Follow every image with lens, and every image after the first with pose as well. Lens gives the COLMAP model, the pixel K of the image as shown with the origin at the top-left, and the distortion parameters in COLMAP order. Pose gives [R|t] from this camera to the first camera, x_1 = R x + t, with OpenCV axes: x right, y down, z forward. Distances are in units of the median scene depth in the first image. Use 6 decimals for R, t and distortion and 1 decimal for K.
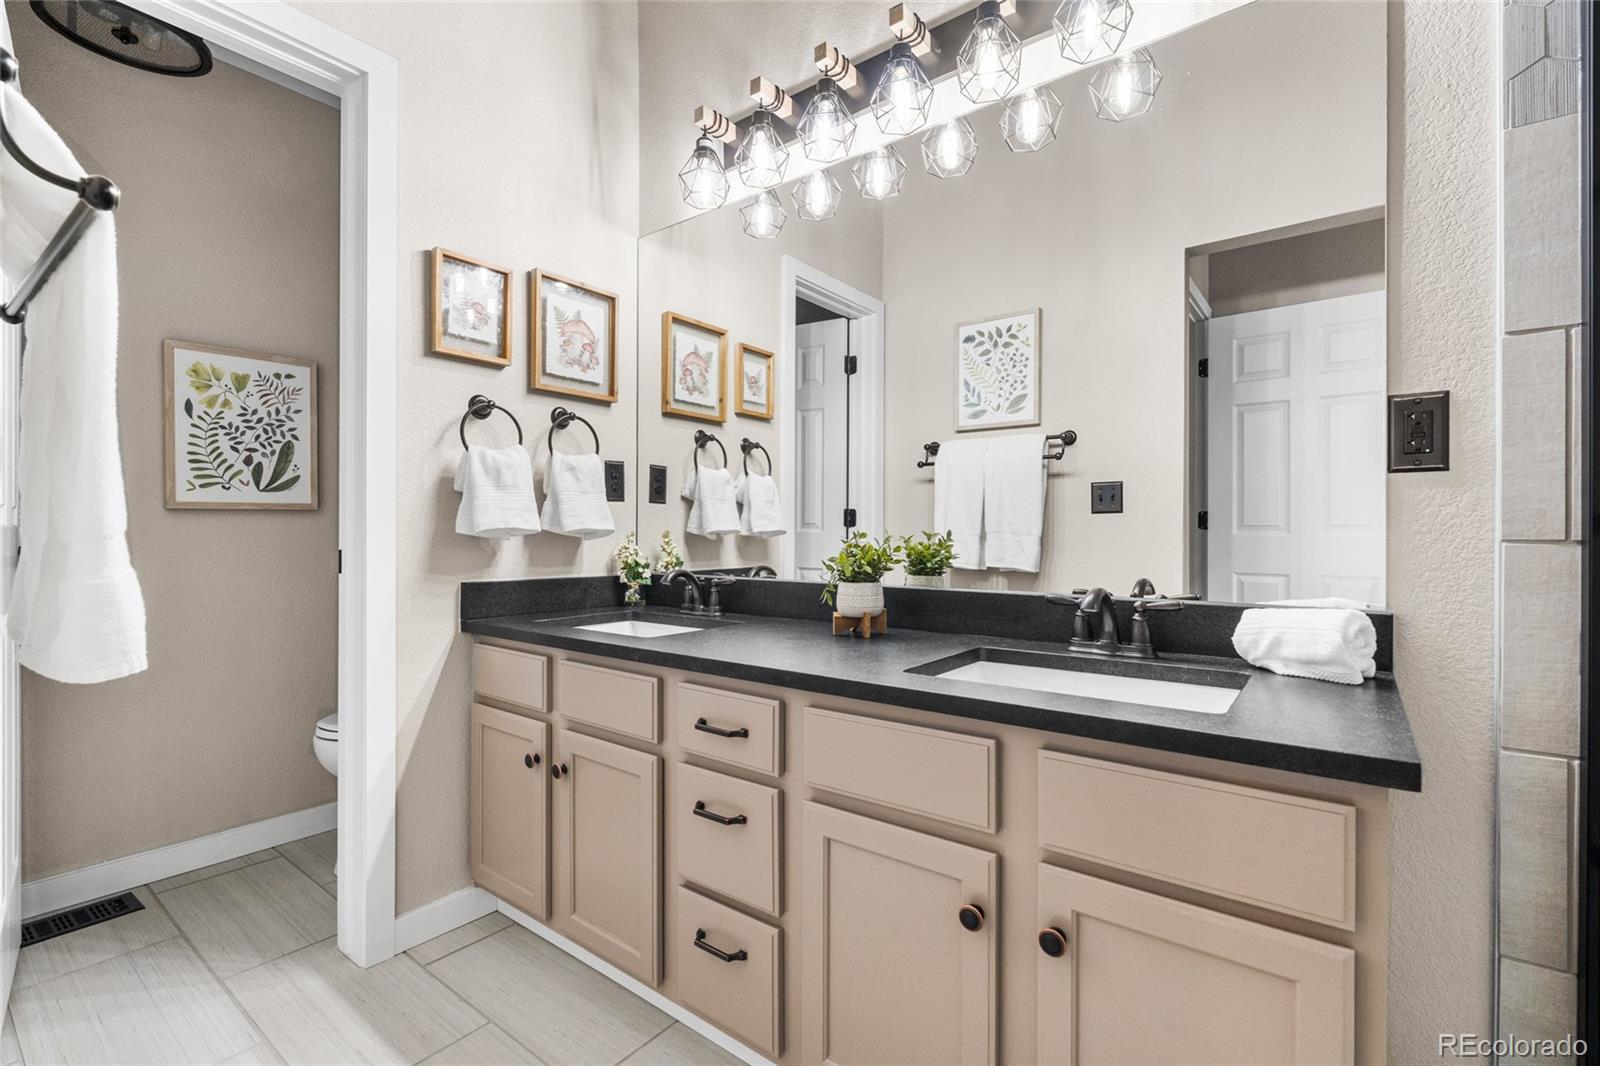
lens RADIAL K [[720.9, 0, 796.4], [0, 720.9, 526.9], [0, 0, 1]] dist [-0.005619, -0.000152]
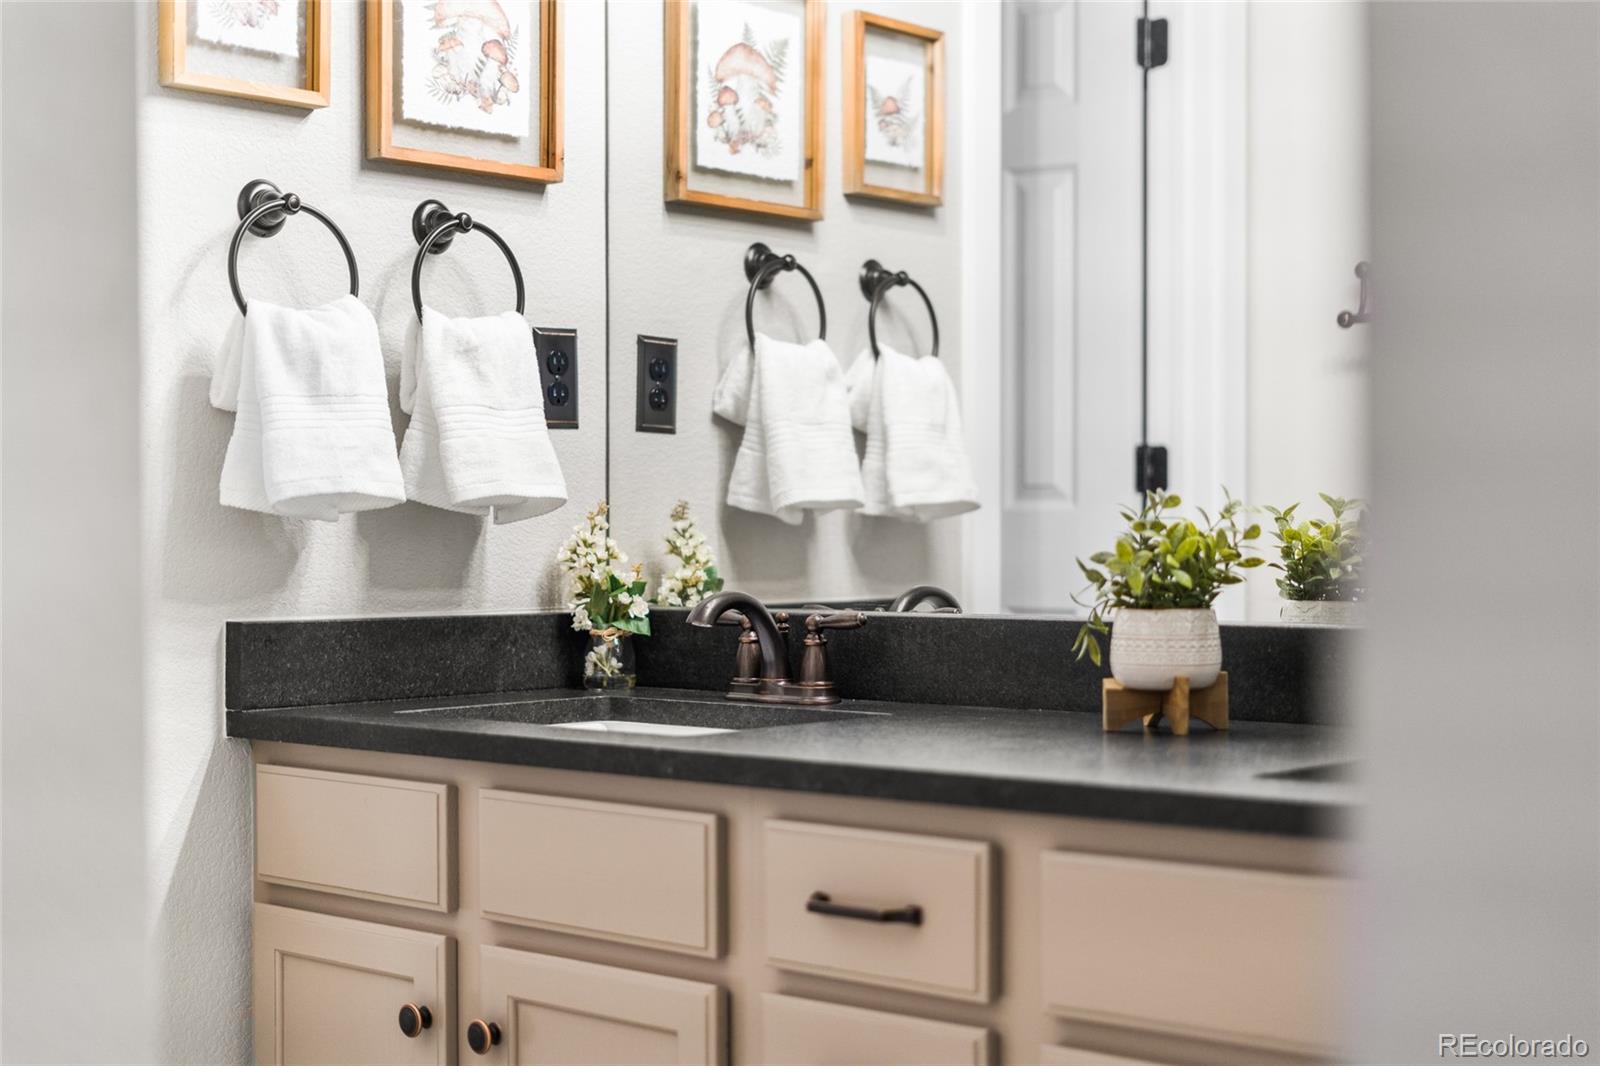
lens RADIAL K [[2346.8, 0, 807.5], [0, 2346.8, 541.9], [0, 0, 1]] dist [-0.005019, 0.000000]
pose [[0.997048, -0.005505, -0.076581, -0.014040], [0.006559, 0.999887, 0.013516, 0.012234], [0.076498, -0.013978, 0.996972, -0.331993]]
